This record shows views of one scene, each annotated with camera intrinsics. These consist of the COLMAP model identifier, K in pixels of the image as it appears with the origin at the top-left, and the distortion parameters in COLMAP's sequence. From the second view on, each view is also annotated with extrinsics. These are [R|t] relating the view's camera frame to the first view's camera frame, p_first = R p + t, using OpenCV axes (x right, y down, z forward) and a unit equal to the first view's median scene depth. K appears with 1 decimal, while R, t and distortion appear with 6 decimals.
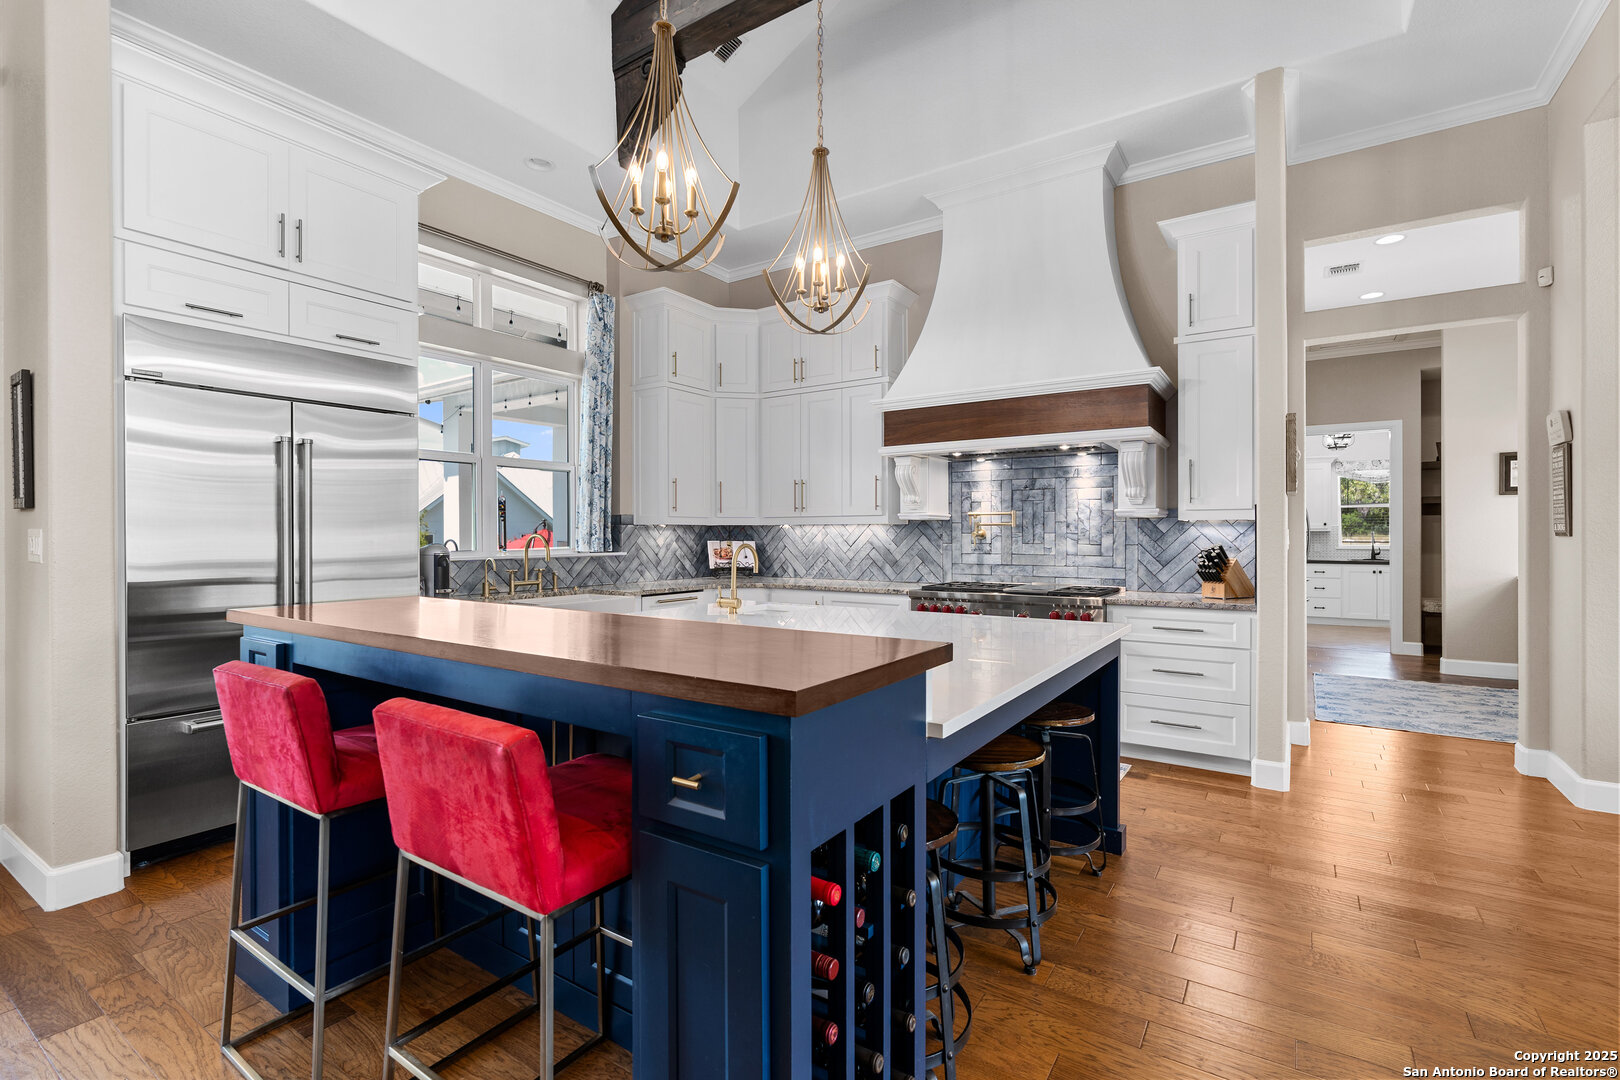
lens RADIAL K [[735.4, 0, 813.0], [0, 735.4, 536.1], [0, 0, 1]] dist [-0.003465, 0.001703]
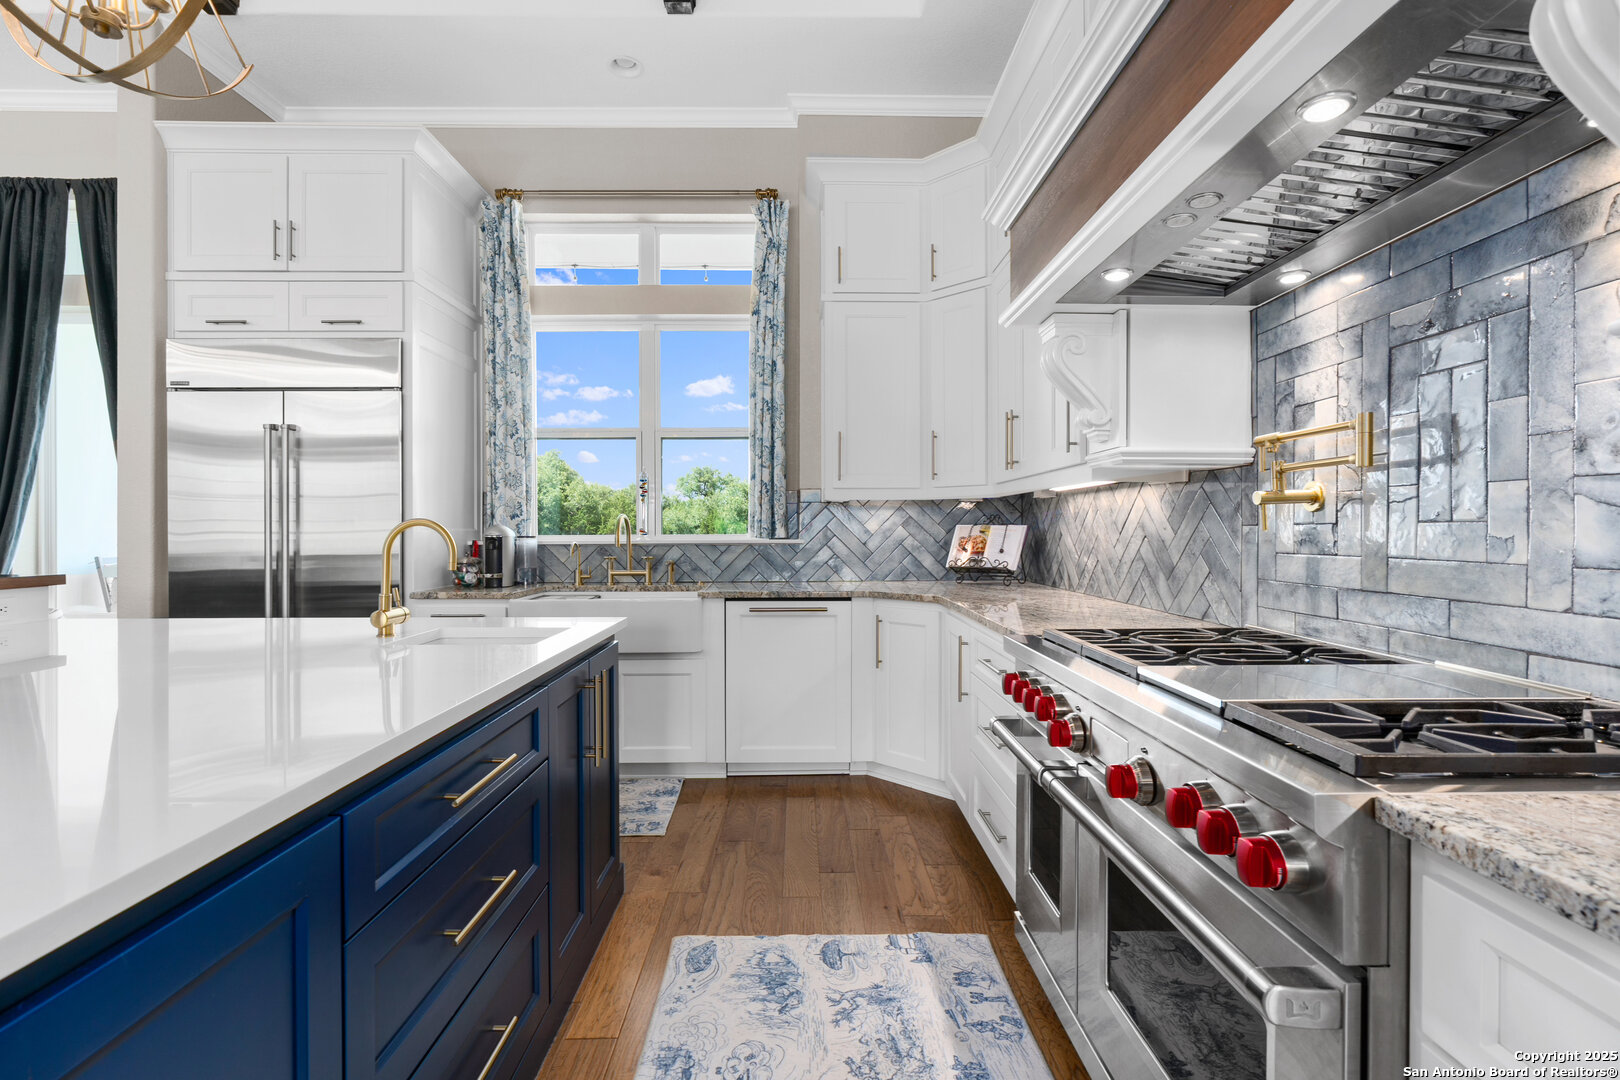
lens RADIAL K [[735.4, 0, 813.0], [0, 735.4, 536.1], [0, 0, 1]] dist [-0.003465, 0.001703]
pose [[0.572131, 0.006498, -0.820136, 0.366089], [0.000904, 0.999963, 0.008553, 0.012248], [0.820162, -0.005635, 0.572104, 0.600809]]
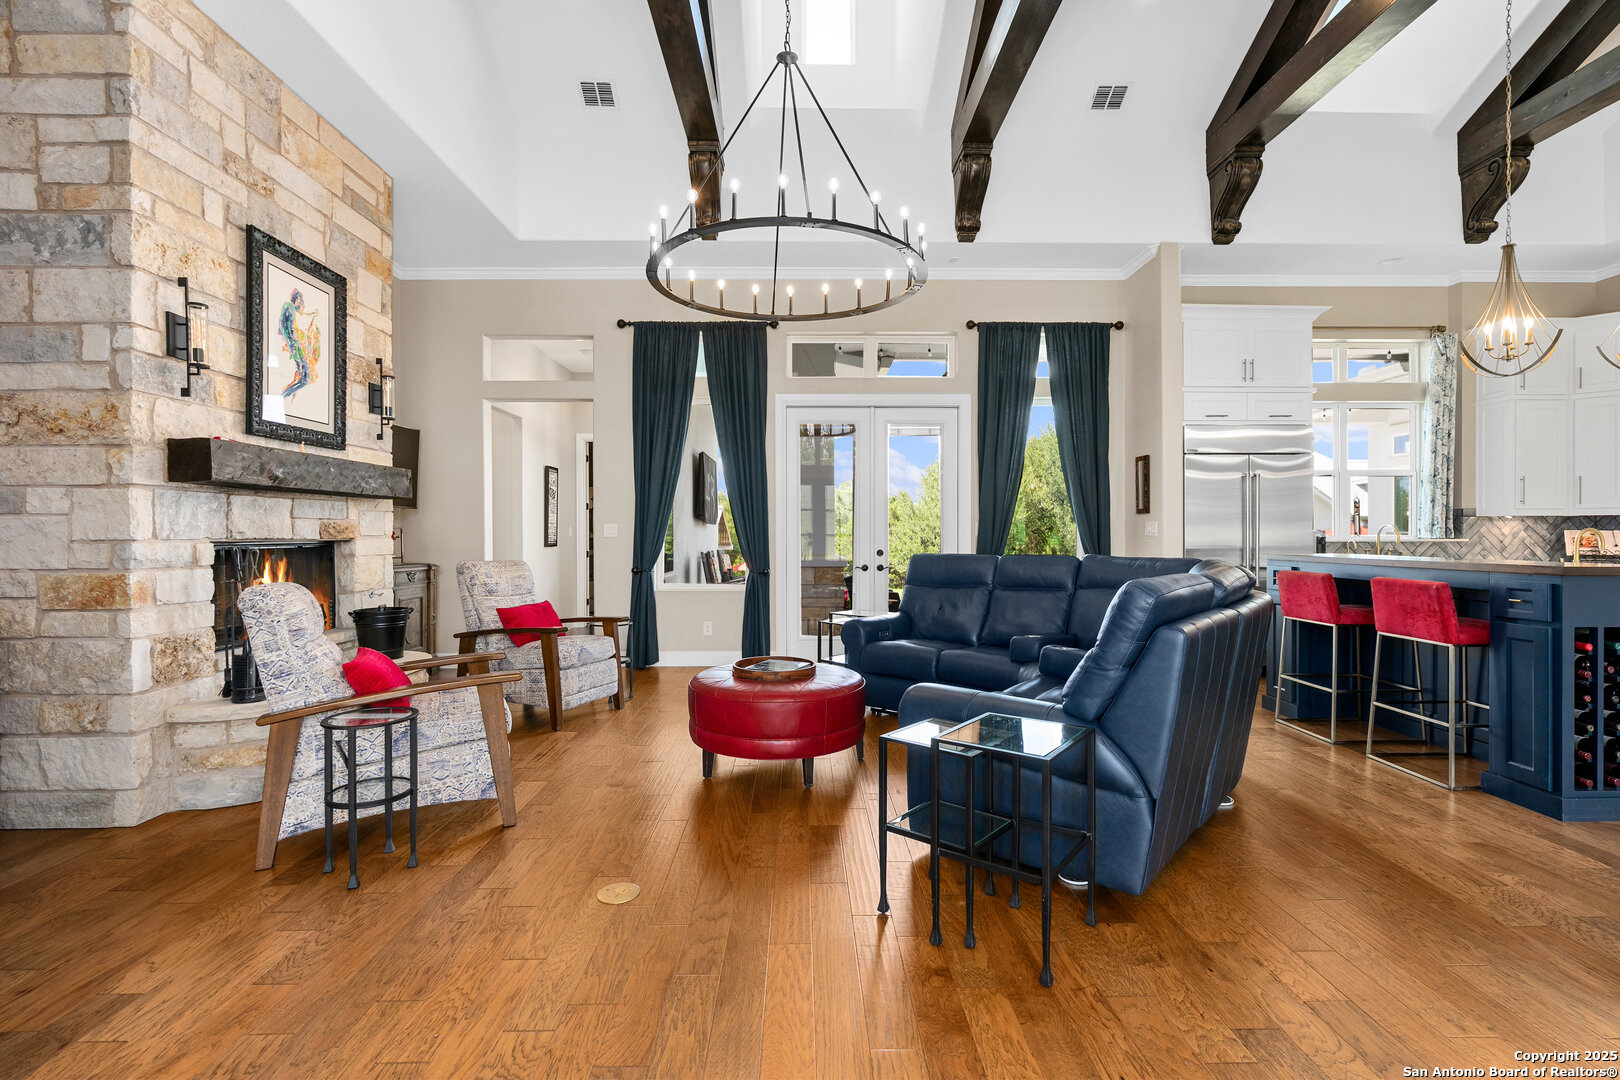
lens RADIAL K [[735.4, 0, 813.0], [0, 735.4, 536.1], [0, 0, 1]] dist [-0.003465, 0.001703]
pose [[0.571367, 0.003736, -0.820686, 0.129165], [-0.001529, 0.999993, 0.003488, 0.014770], [0.820693, -0.000738, 0.571369, -0.610245]]
